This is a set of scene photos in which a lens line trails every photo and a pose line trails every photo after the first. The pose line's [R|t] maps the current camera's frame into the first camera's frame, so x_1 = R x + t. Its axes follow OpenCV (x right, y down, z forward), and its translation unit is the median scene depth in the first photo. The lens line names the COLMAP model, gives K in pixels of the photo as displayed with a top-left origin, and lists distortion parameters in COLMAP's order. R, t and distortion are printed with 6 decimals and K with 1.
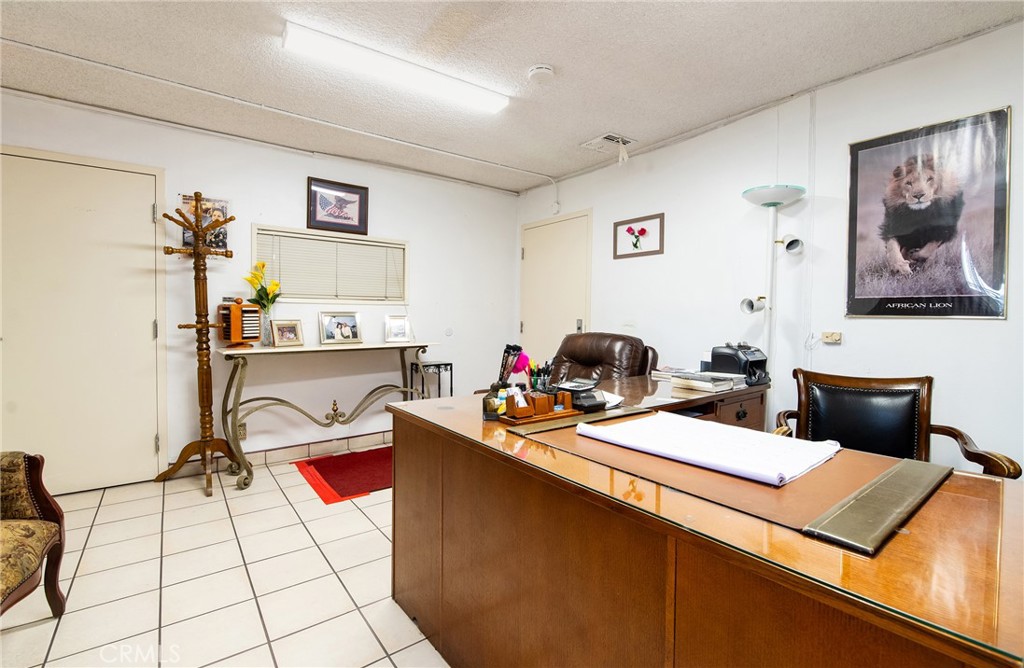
lens RADIAL K [[450.4, 0, 512.2], [0, 450.4, 328.6], [0, 0, 1]] dist [-0.014545, -0.000135]
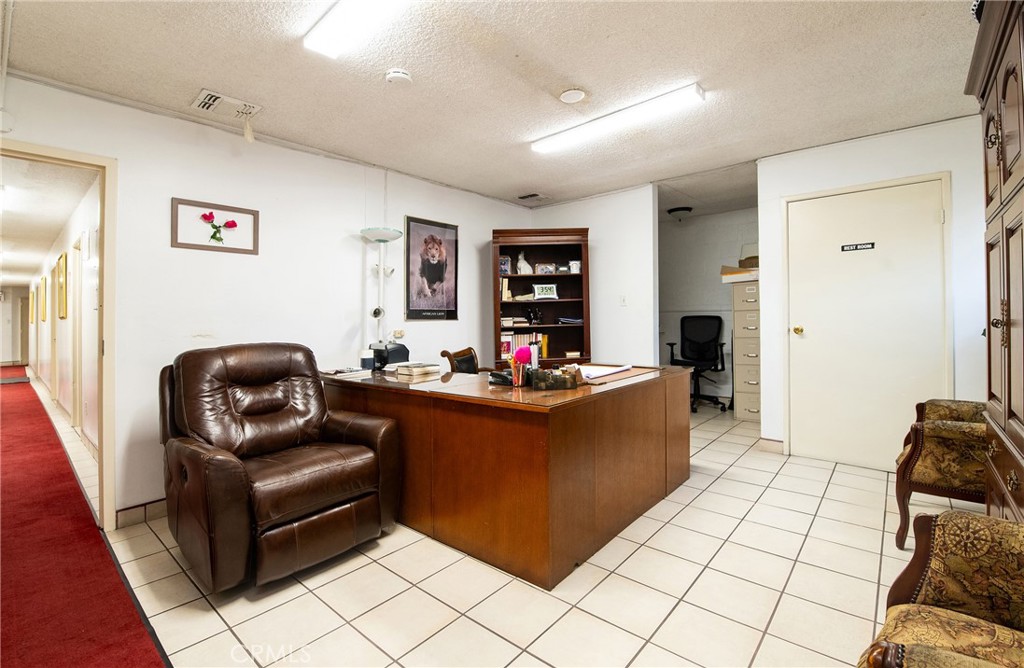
lens RADIAL K [[450.4, 0, 512.3], [0, 450.4, 324.6], [0, 0, 1]] dist [-0.014545, -0.000135]
pose [[-0.198305, -0.026006, 0.979795, -0.972516], [0.031524, 0.998962, 0.032895, -0.054086], [-0.979633, 0.037410, -0.197279, 0.972657]]
